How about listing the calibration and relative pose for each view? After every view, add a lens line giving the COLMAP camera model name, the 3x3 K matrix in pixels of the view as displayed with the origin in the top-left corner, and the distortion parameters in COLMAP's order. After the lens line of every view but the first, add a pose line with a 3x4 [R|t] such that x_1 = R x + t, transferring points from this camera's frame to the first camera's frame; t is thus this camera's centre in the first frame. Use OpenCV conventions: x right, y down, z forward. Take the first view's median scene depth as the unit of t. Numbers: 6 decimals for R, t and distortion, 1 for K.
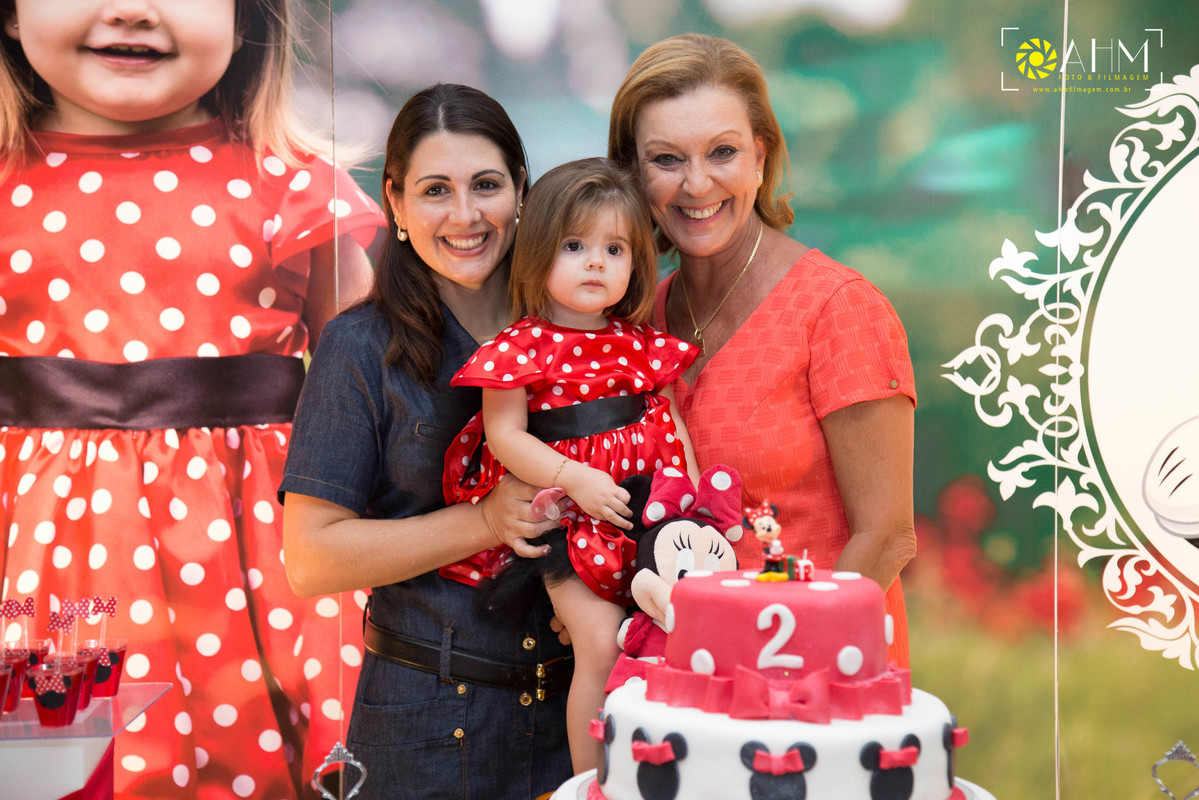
lens RADIAL K [[2326.6, 0, 608.9], [0, 2326.6, 418.5], [0, 0, 1]] dist [0.326333, 0.000000]
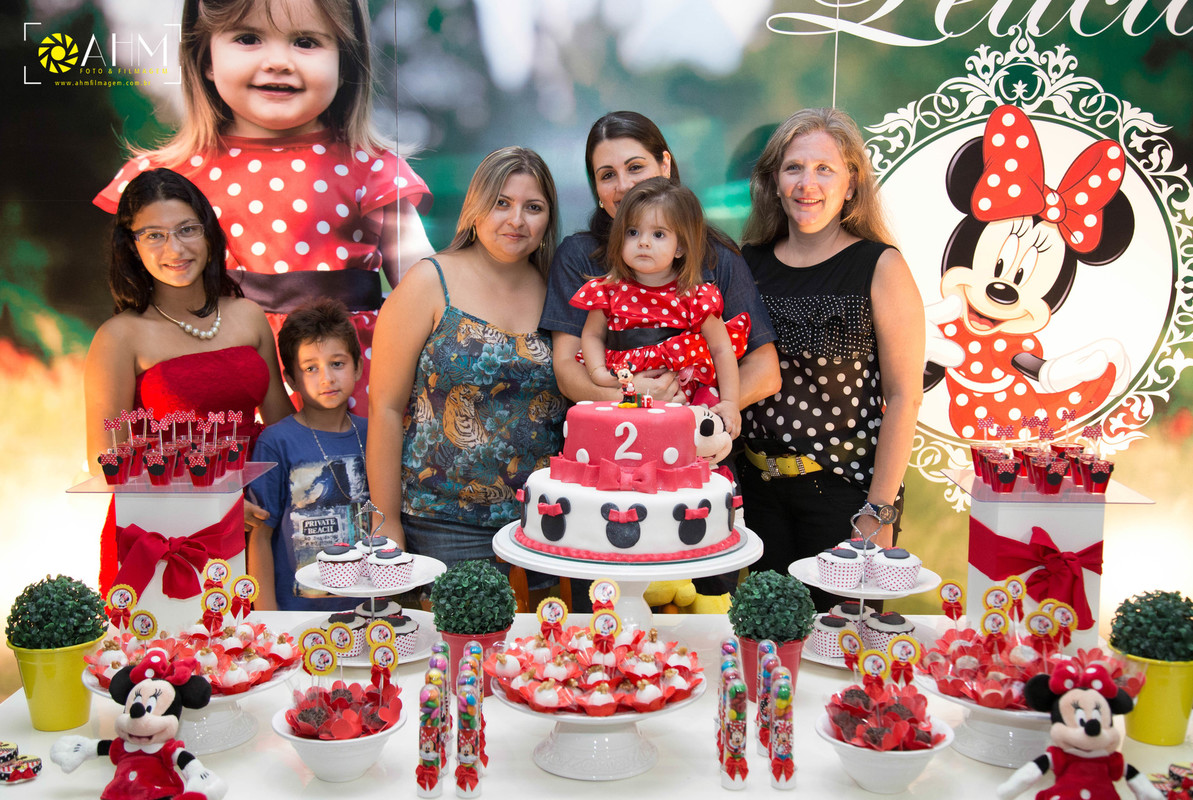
lens RADIAL K [[1335.4, 0, 586.9], [0, 1335.4, 410.2], [0, 0, 1]] dist [0.070742, 0.000000]
pose [[0.999792, 0.011666, -0.016736, 0.036041], [-0.010420, 0.997299, 0.072703, 0.001830], [0.017539, -0.072514, 0.997213, 0.035298]]
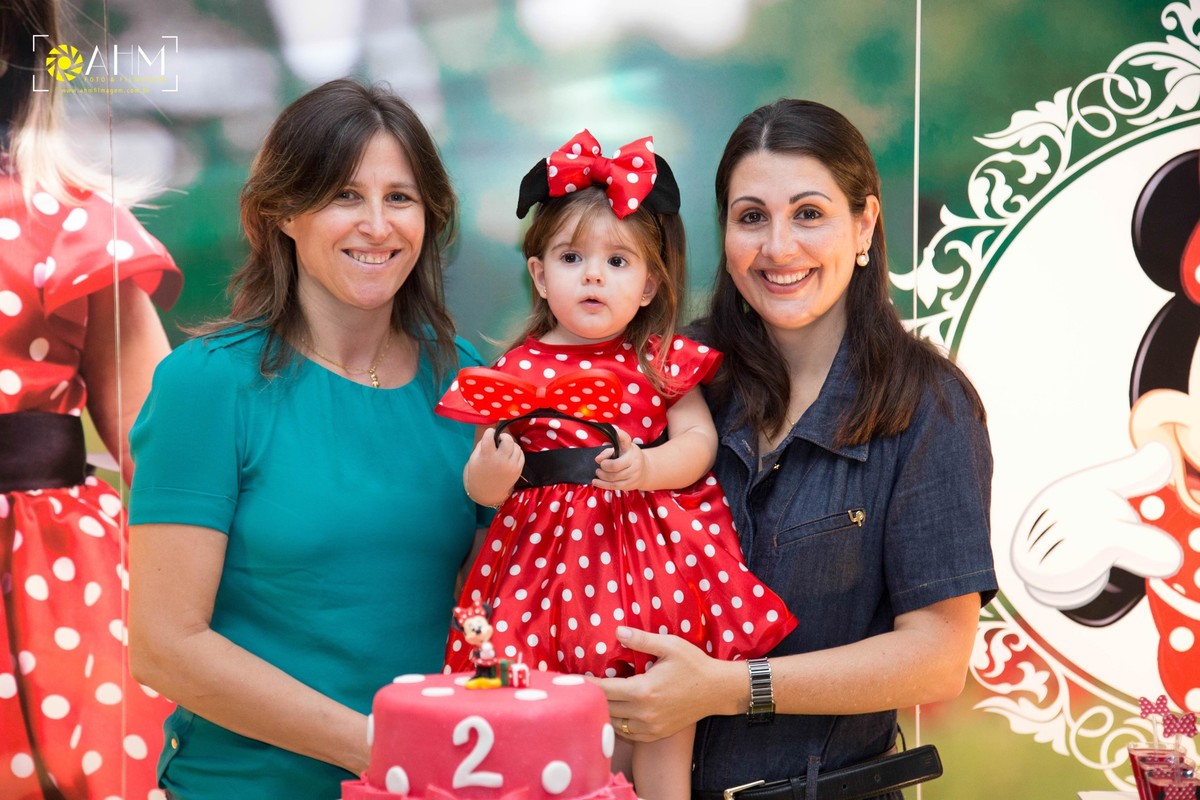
lens RADIAL K [[2615.0, 0, 592.8], [0, 2615.0, 415.3], [0, 0, 1]] dist [0.432149, 0.000000]
pose [[0.999884, -0.005657, -0.014114, 0.080924], [0.005590, 0.999973, -0.004755, -0.020212], [0.014140, 0.004676, 0.999889, -0.018888]]
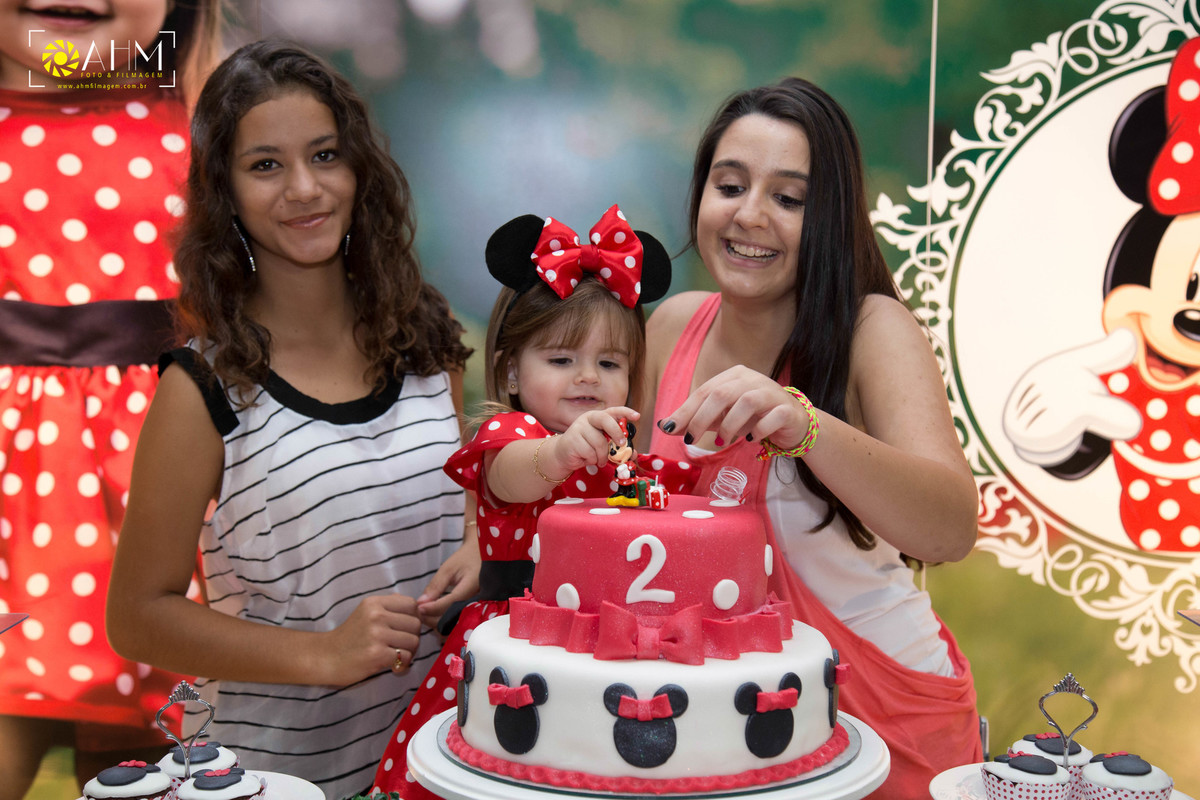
lens RADIAL K [[1717.5, 0, 603.4], [0, 1717.5, 416.1], [0, 0, 1]] dist [0.186968, 0.000000]
pose [[0.999863, 0.000287, 0.016572, 0.026340], [-0.000591, 0.999831, 0.018353, 0.012483], [-0.016564, -0.018360, 0.999694, 0.195962]]
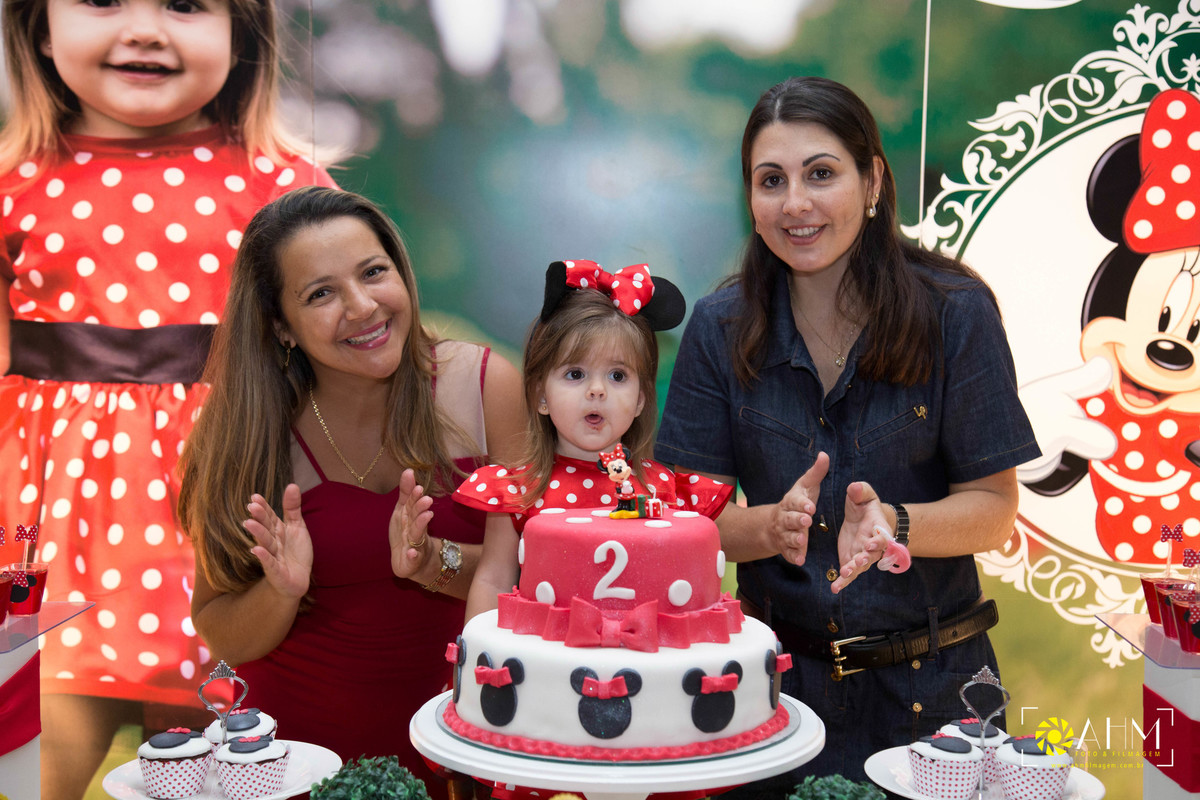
lens RADIAL K [[1717.5, 0, 601.1], [0, 1717.5, 419.0], [0, 0, 1]] dist [0.186968, 0.000000]
pose [[0.999635, 0.010282, -0.024990, 0.052425], [-0.009827, 0.999785, 0.018235, 0.004206], [0.025173, -0.017983, 0.999521, 0.118012]]
